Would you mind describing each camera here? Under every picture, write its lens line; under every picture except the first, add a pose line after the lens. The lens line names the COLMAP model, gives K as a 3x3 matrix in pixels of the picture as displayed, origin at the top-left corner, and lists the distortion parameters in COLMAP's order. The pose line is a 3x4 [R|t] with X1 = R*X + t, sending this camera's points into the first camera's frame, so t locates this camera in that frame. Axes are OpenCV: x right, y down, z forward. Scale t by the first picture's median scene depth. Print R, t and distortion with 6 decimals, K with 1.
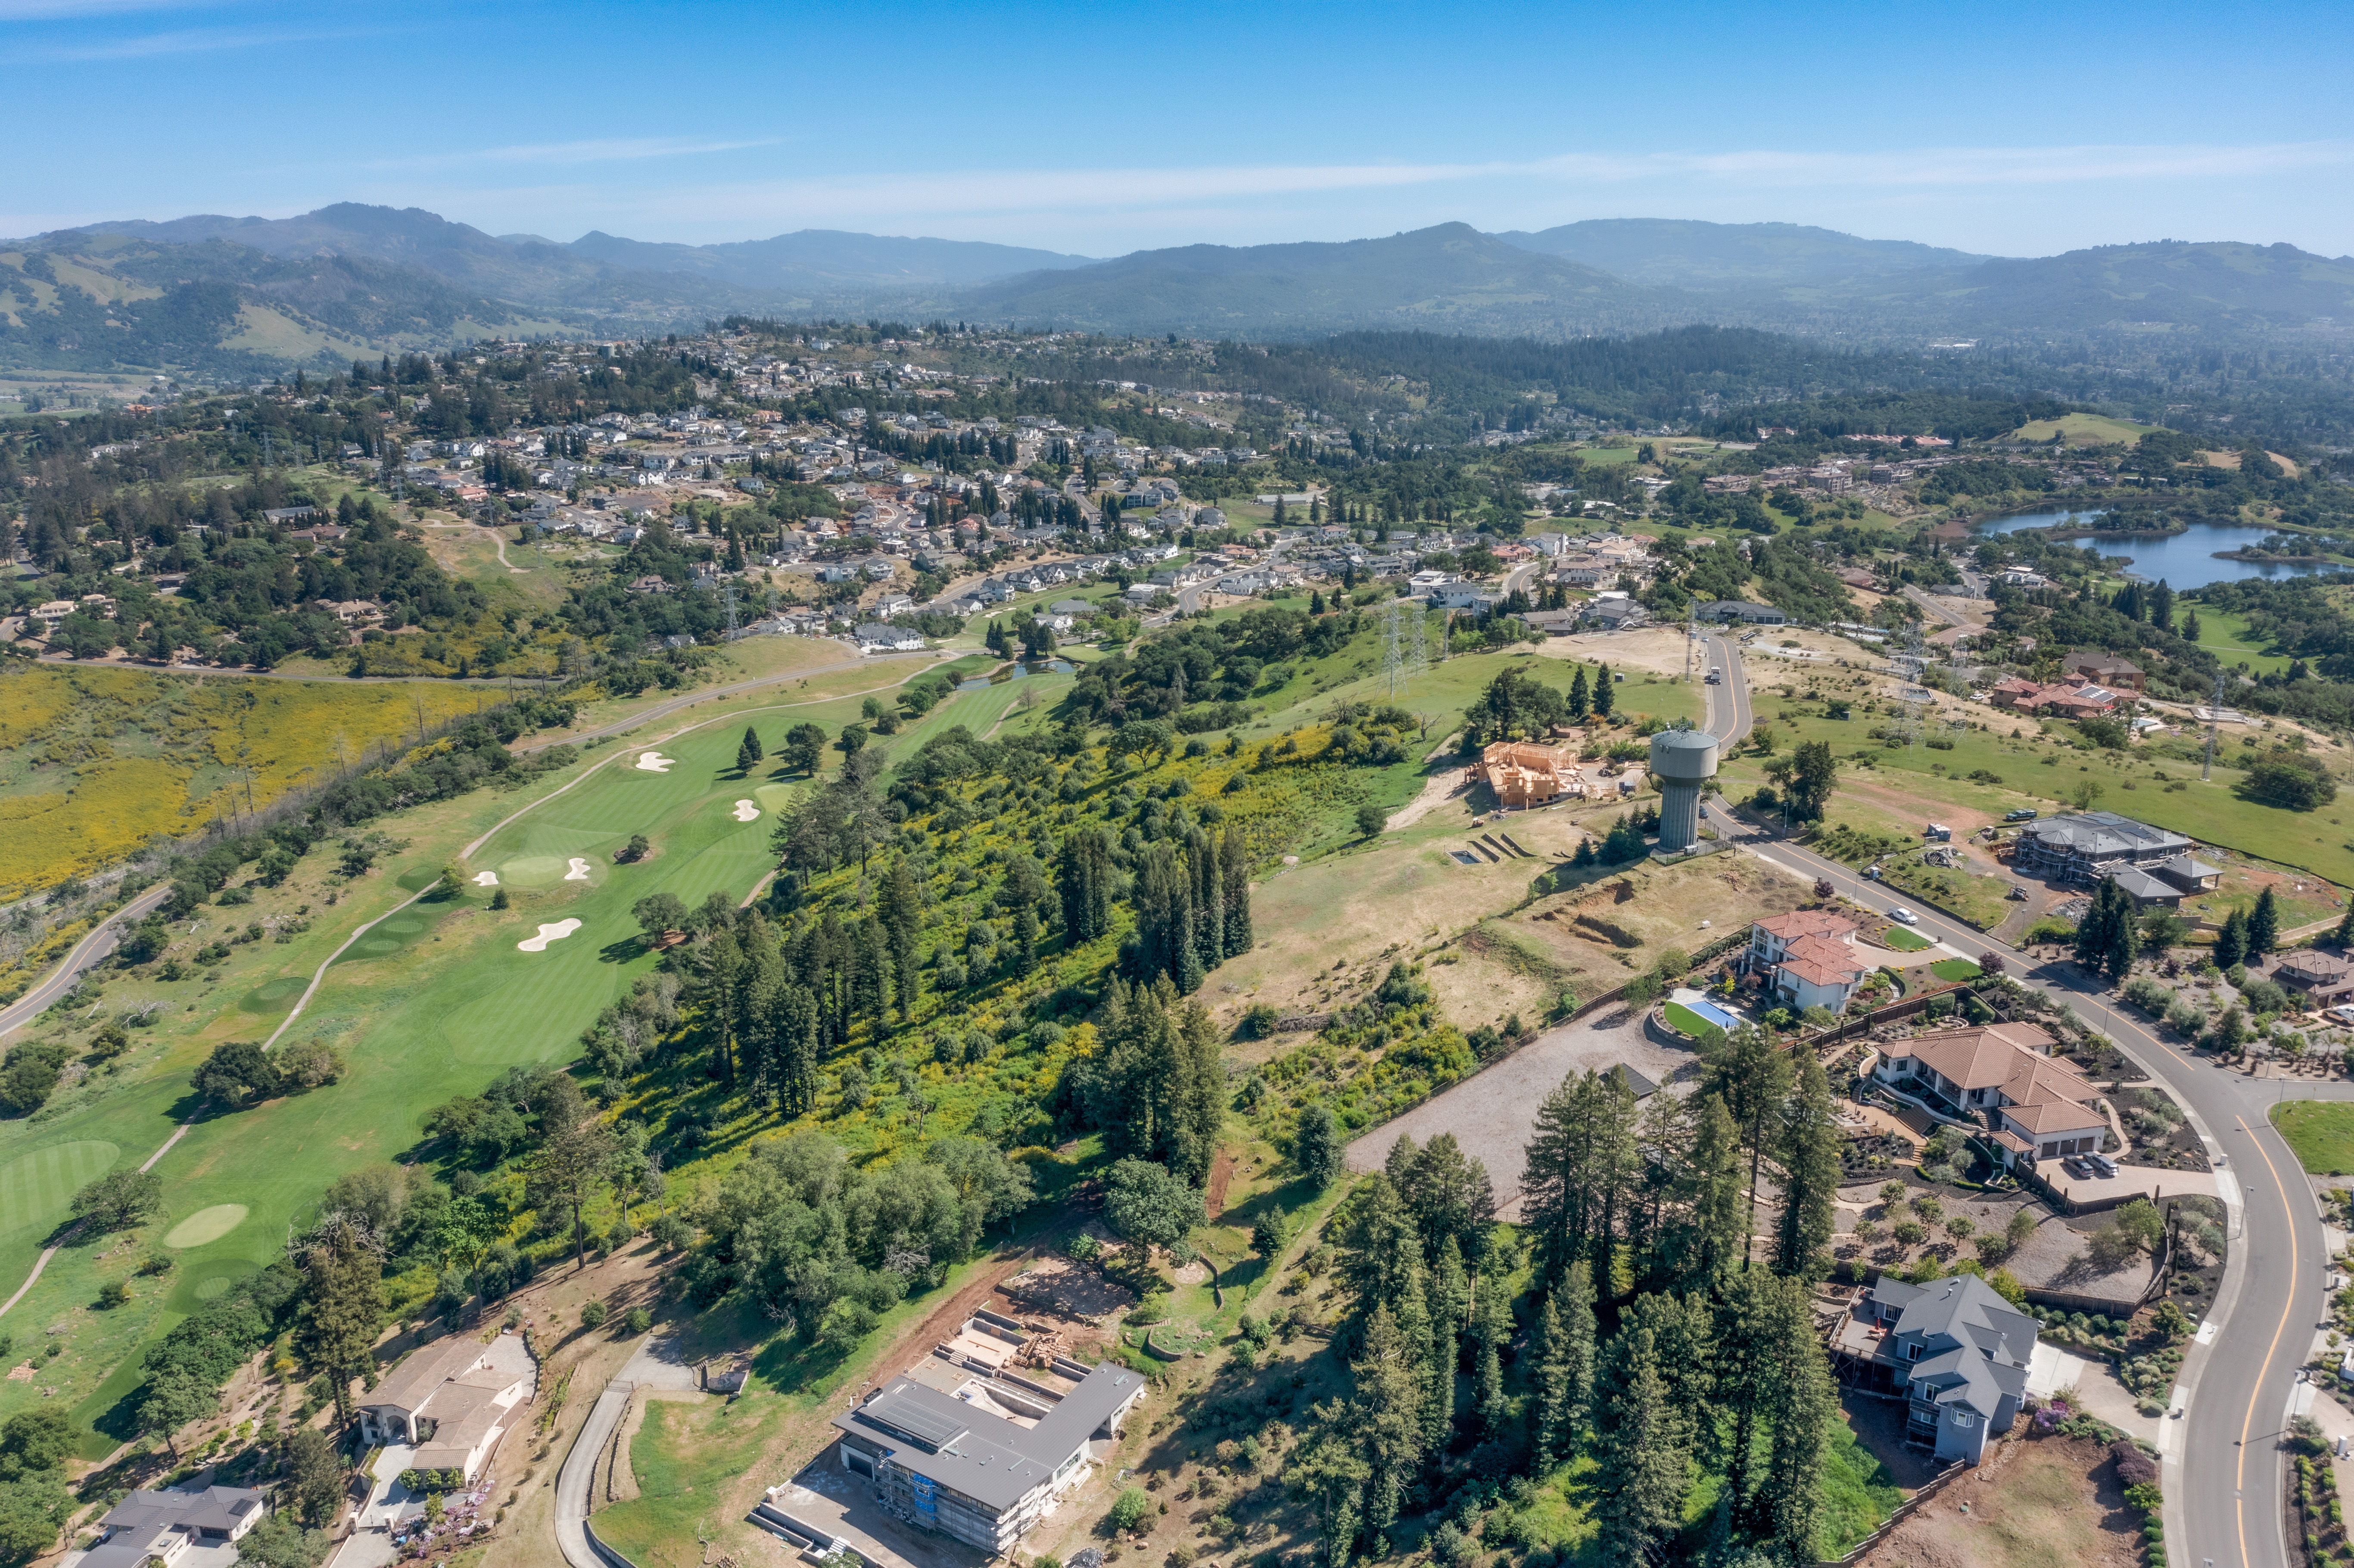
lens RADIAL K [[1850.2, 0, 1171.1], [0, 1850.2, 785.4], [0, 0, 1]] dist [-0.022802, 0.009708]
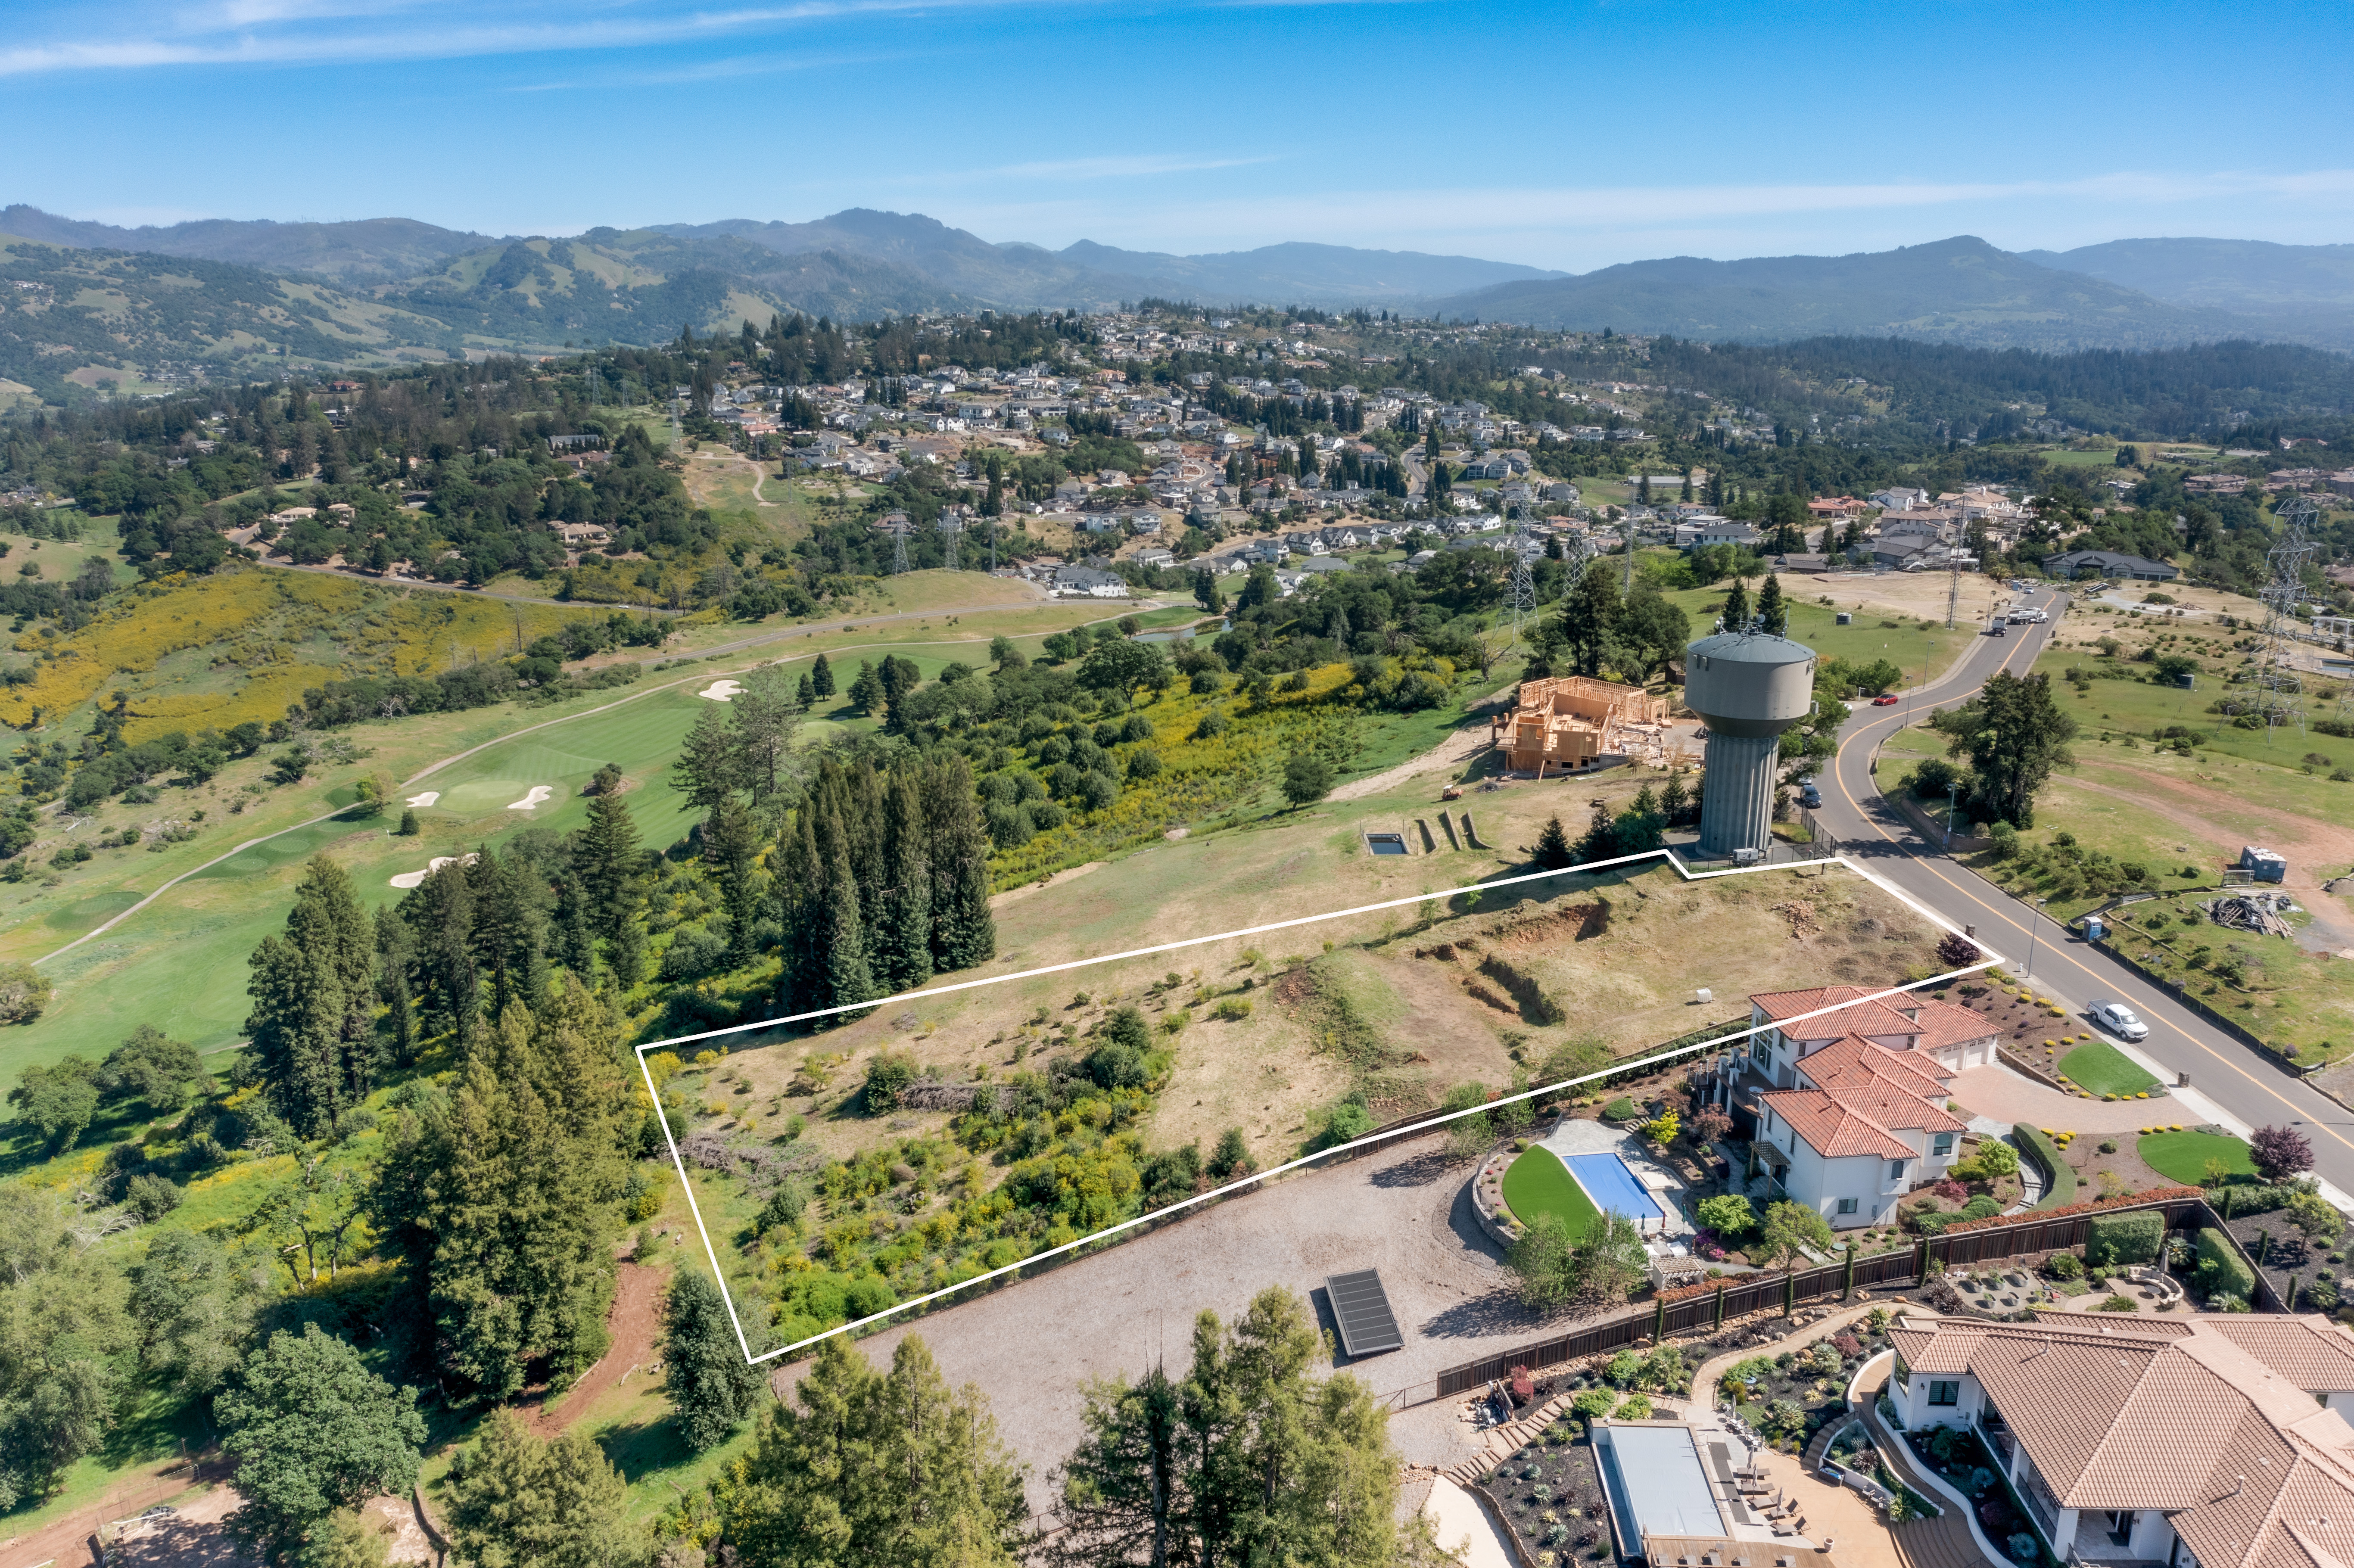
lens RADIAL K [[1850.2, 0, 1176.9], [0, 1850.2, 781.6], [0, 0, 1]] dist [-0.022802, 0.009708]
pose [[0.968845, 0.077004, -0.235392, 0.184519], [-0.079655, 0.996821, -0.001758, 0.020528], [0.234509, 0.020454, 0.971899, 0.332795]]
